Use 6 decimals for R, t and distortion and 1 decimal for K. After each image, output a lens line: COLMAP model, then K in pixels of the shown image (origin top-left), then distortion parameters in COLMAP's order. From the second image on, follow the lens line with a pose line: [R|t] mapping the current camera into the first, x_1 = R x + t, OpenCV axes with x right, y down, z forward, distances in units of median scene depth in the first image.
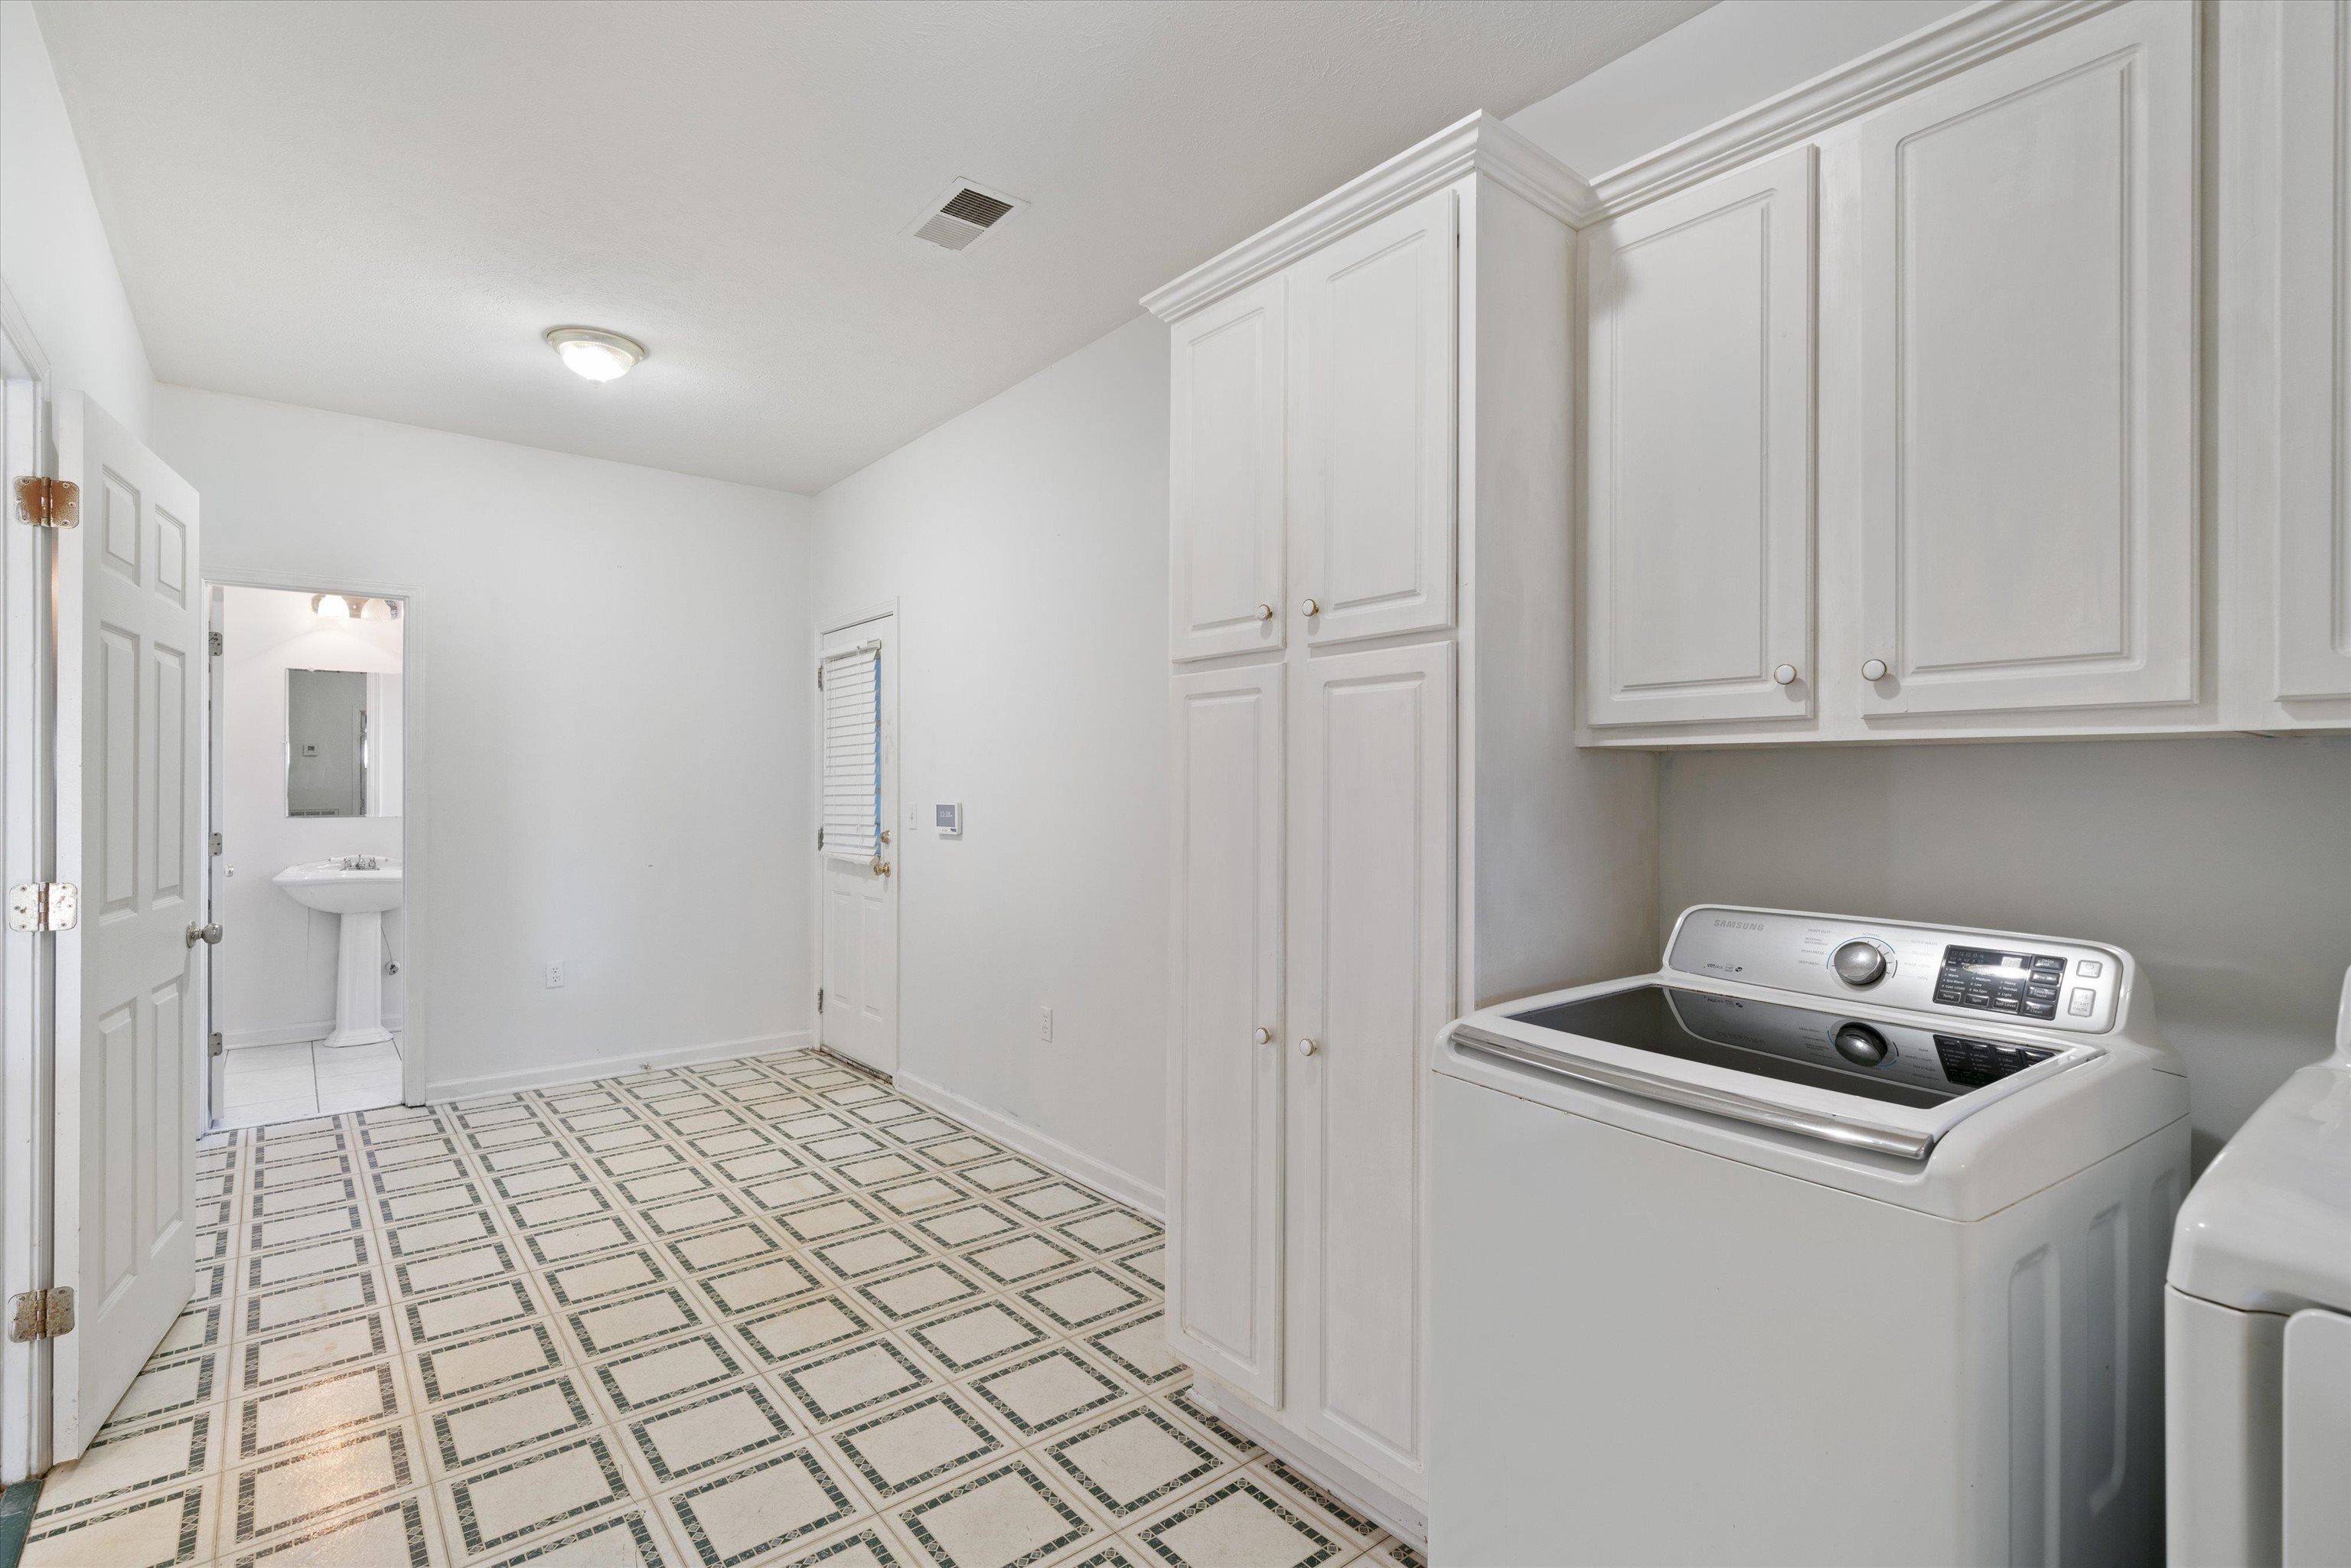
lens RADIAL K [[1094.9, 0, 1173.6], [0, 1094.9, 784.3], [0, 0, 1]] dist [0.000912, 0.000031]
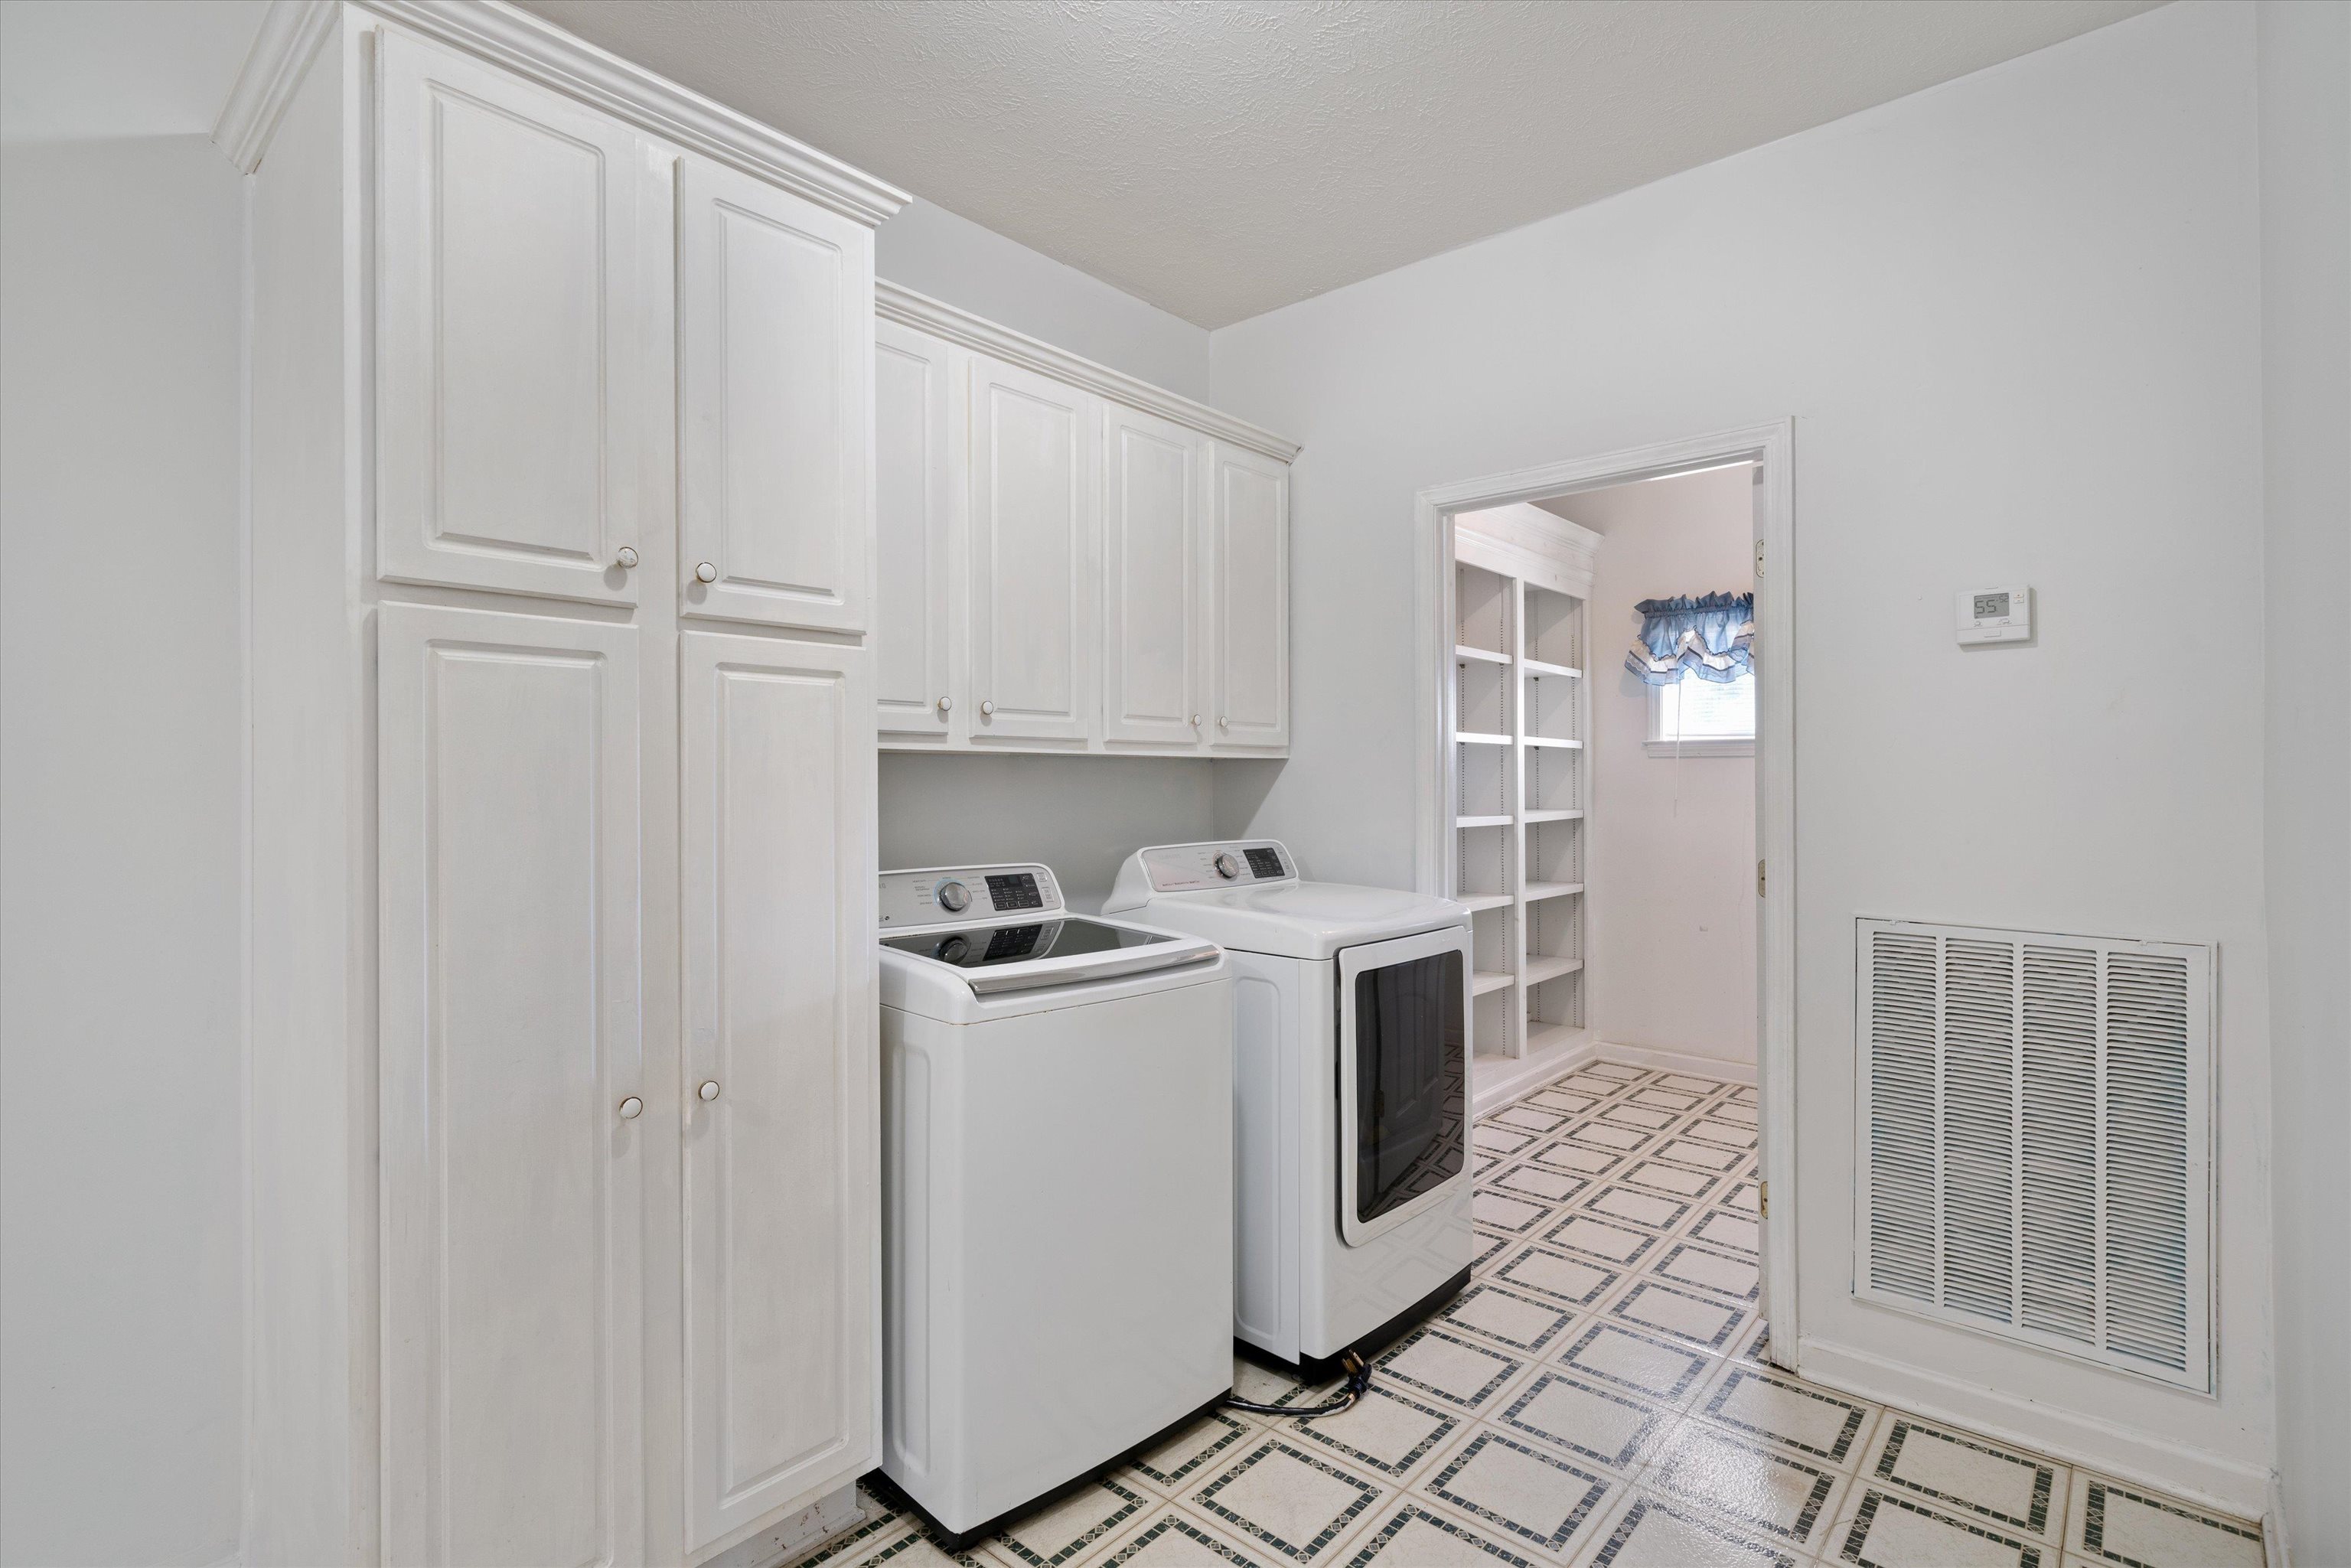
lens RADIAL K [[1094.9, 0, 1175.2], [0, 1094.9, 780.5], [0, 0, 1]] dist [0.000912, 0.000031]
pose [[-0.150634, 0.002143, 0.988587, -0.894339], [0.007295, 0.999973, -0.001056, 0.004553], [-0.988563, 0.007052, -0.150646, 0.893519]]
